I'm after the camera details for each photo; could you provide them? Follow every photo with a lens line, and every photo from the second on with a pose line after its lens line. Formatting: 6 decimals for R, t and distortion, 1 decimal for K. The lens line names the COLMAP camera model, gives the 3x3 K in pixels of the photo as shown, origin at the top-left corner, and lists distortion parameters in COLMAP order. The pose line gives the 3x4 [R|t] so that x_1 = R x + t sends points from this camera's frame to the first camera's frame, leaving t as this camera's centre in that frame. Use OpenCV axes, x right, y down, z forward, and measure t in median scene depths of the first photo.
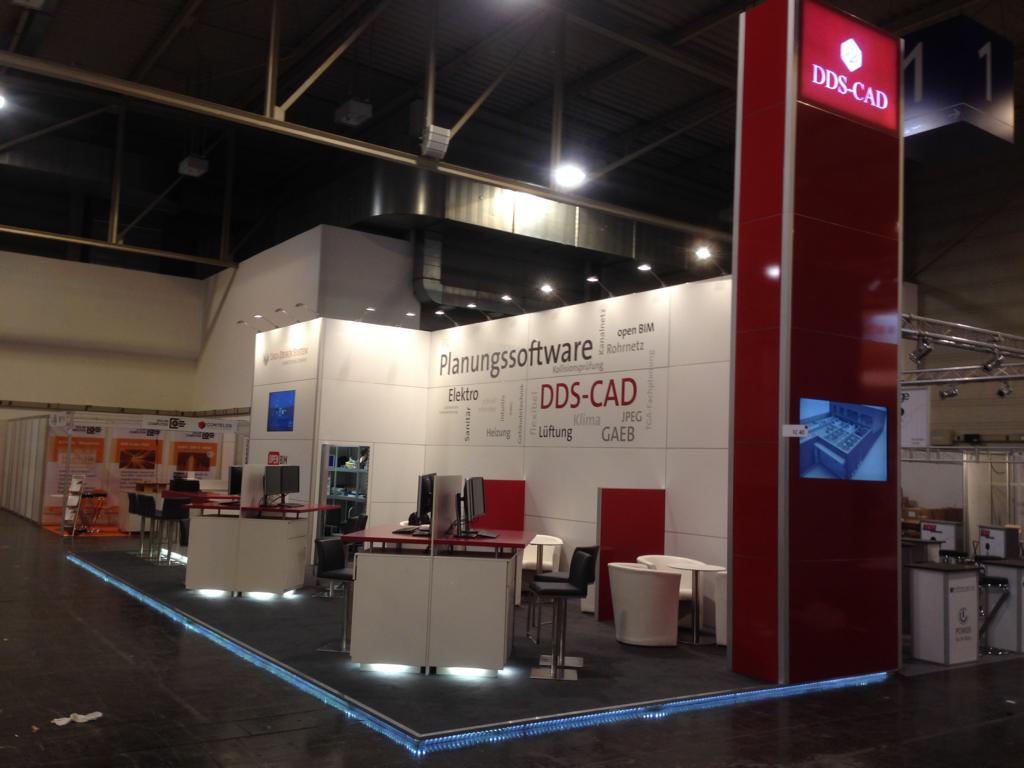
lens RADIAL K [[968.3, 0, 511.9], [0, 968.3, 380.9], [0, 0, 1]] dist [0.055832, 0.000000]
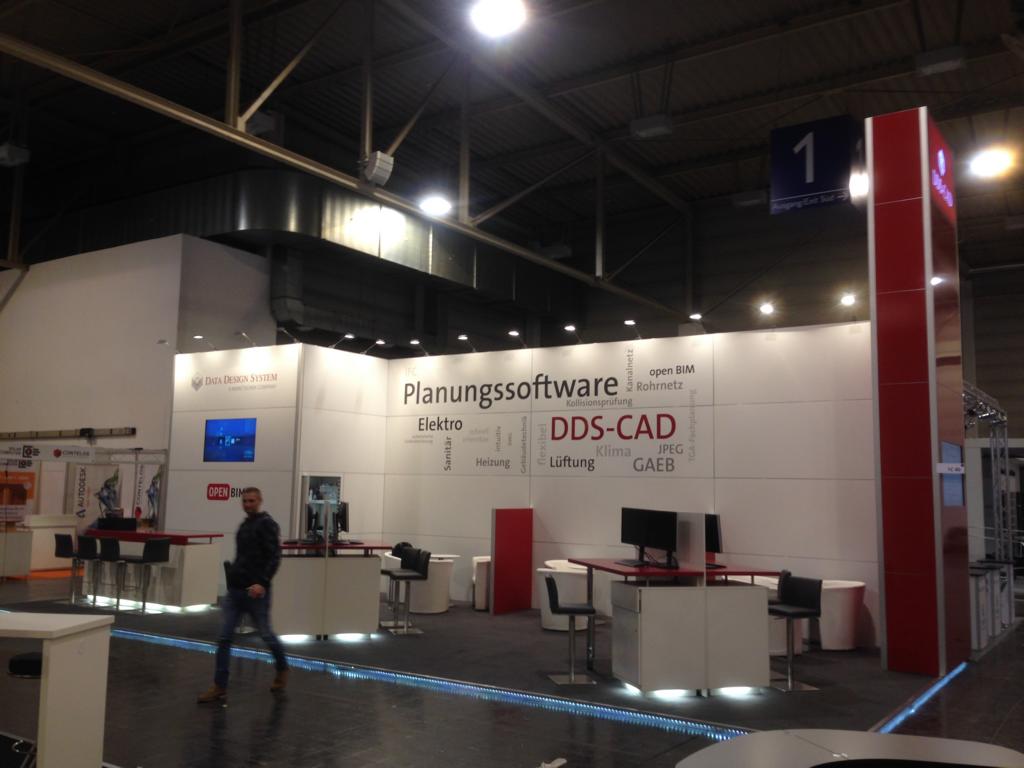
lens RADIAL K [[968.3, 0, 510.4], [0, 968.3, 382.4], [0, 0, 1]] dist [0.055832, 0.000000]
pose [[0.928025, 0.019653, 0.372000, -0.356376], [-0.015168, 0.999773, -0.014977, -0.015417], [-0.372210, 0.008257, 0.928112, 0.032164]]
